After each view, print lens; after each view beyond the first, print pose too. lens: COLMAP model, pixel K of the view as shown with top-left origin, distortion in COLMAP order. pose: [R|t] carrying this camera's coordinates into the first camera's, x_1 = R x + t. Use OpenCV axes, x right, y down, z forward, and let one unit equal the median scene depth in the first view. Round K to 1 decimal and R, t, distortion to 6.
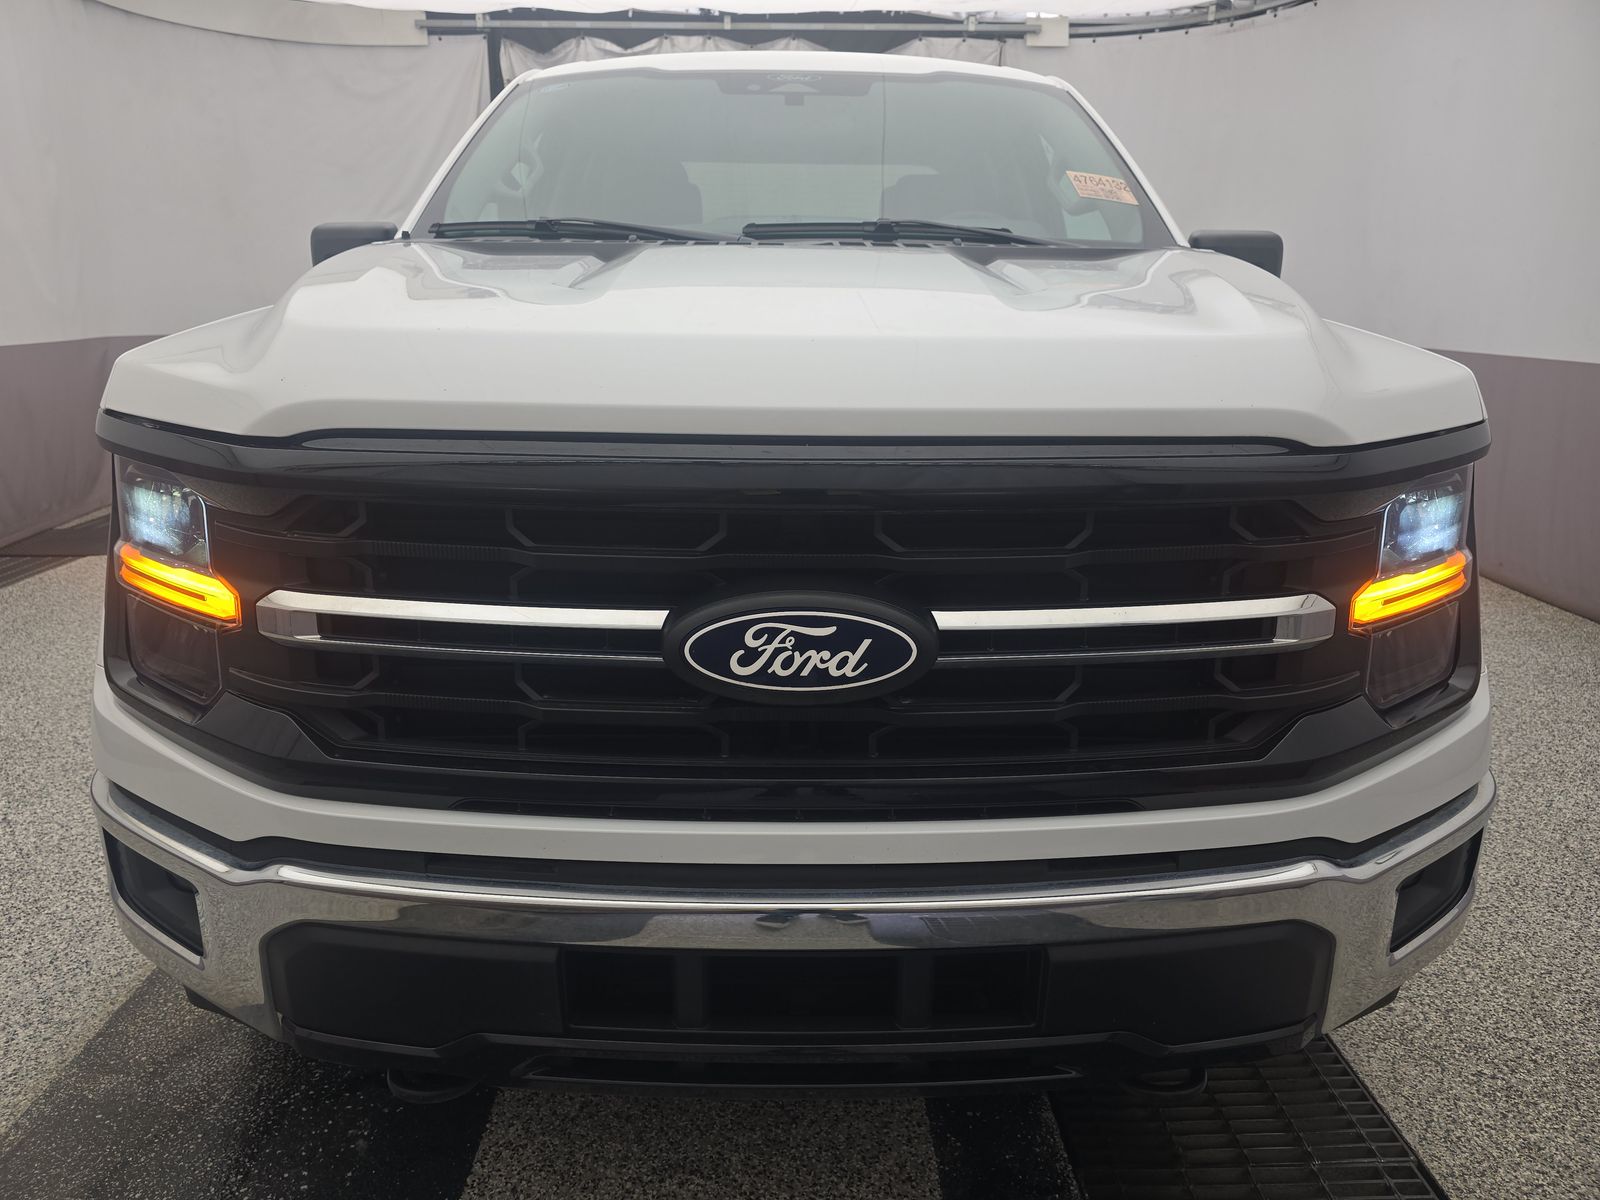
lens RADIAL K [[1102.6, 0, 803.6], [0, 1102.6, 607.3], [0, 0, 1]] dist [0.027337, -0.025415]
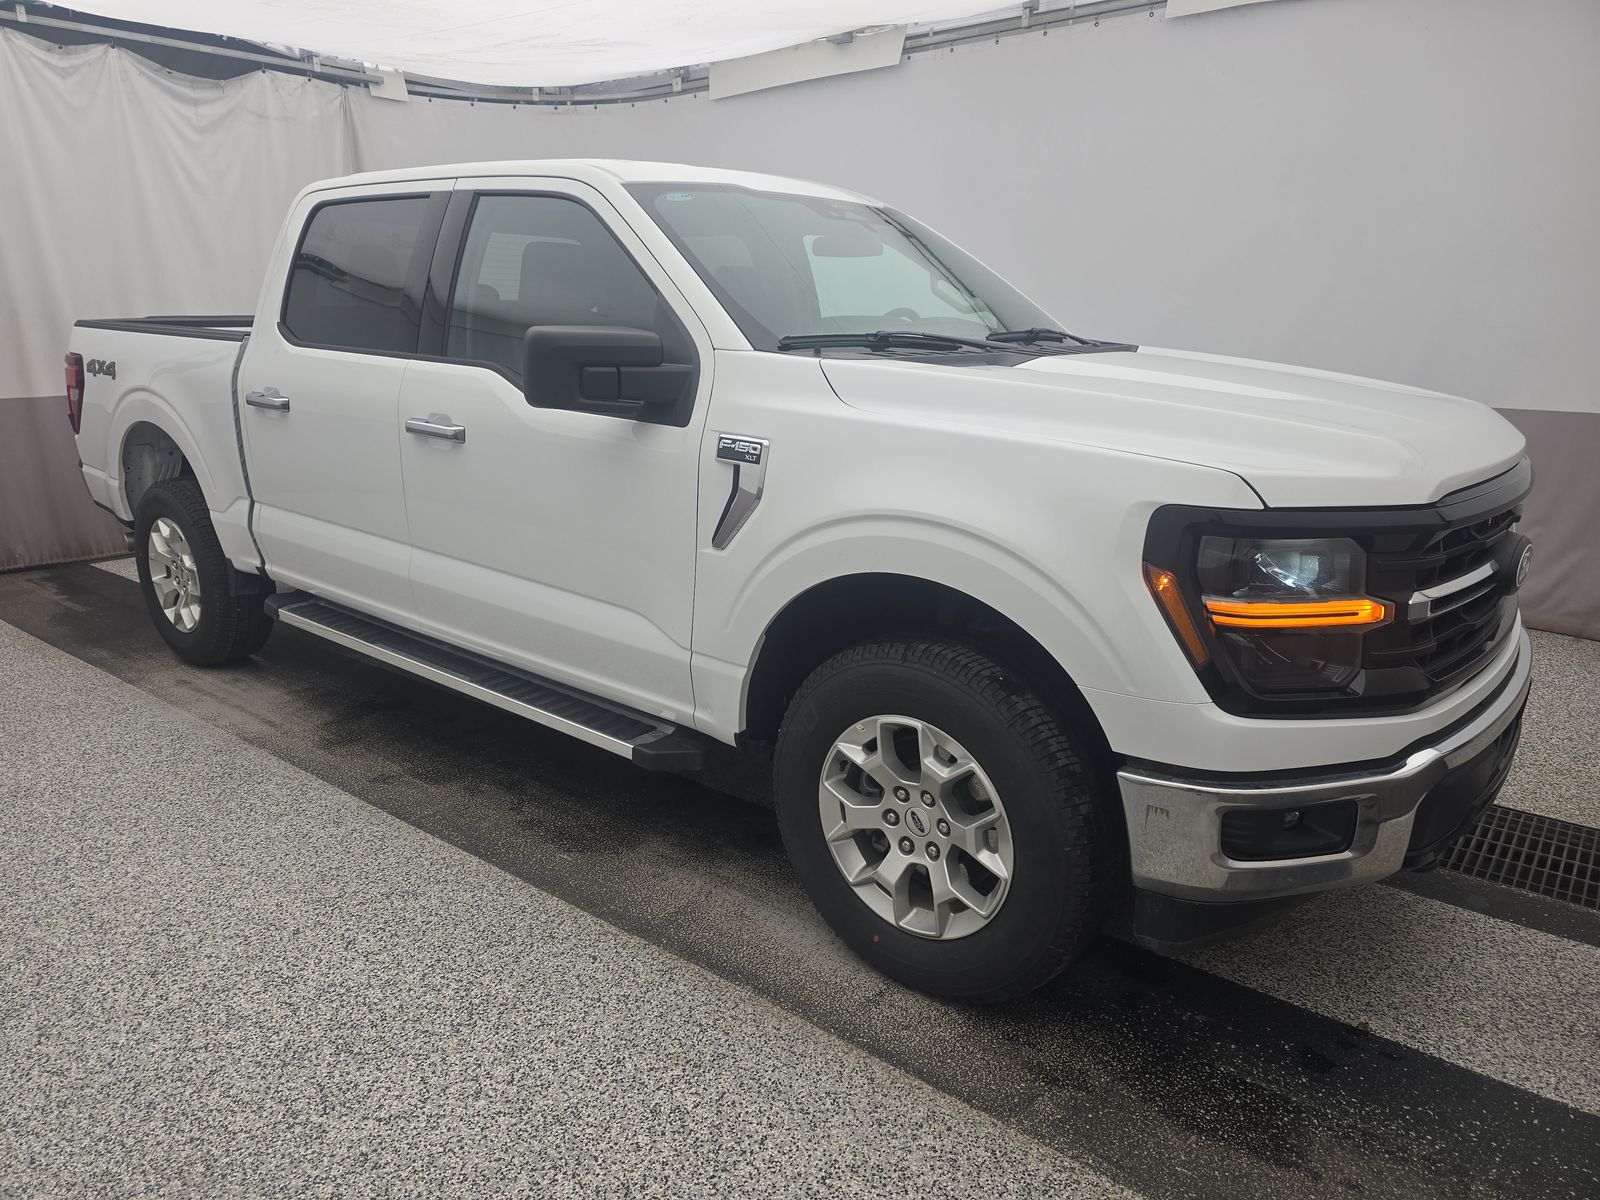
lens RADIAL K [[1102.6, 0, 796.8], [0, 1102.6, 597.5], [0, 0, 1]] dist [0.027337, -0.025415]
pose [[0.630234, -0.196946, 0.751011, -0.444104], [0.211982, 0.974189, 0.077581, -0.064329], [-0.746906, 0.110306, 0.655716, 0.111522]]
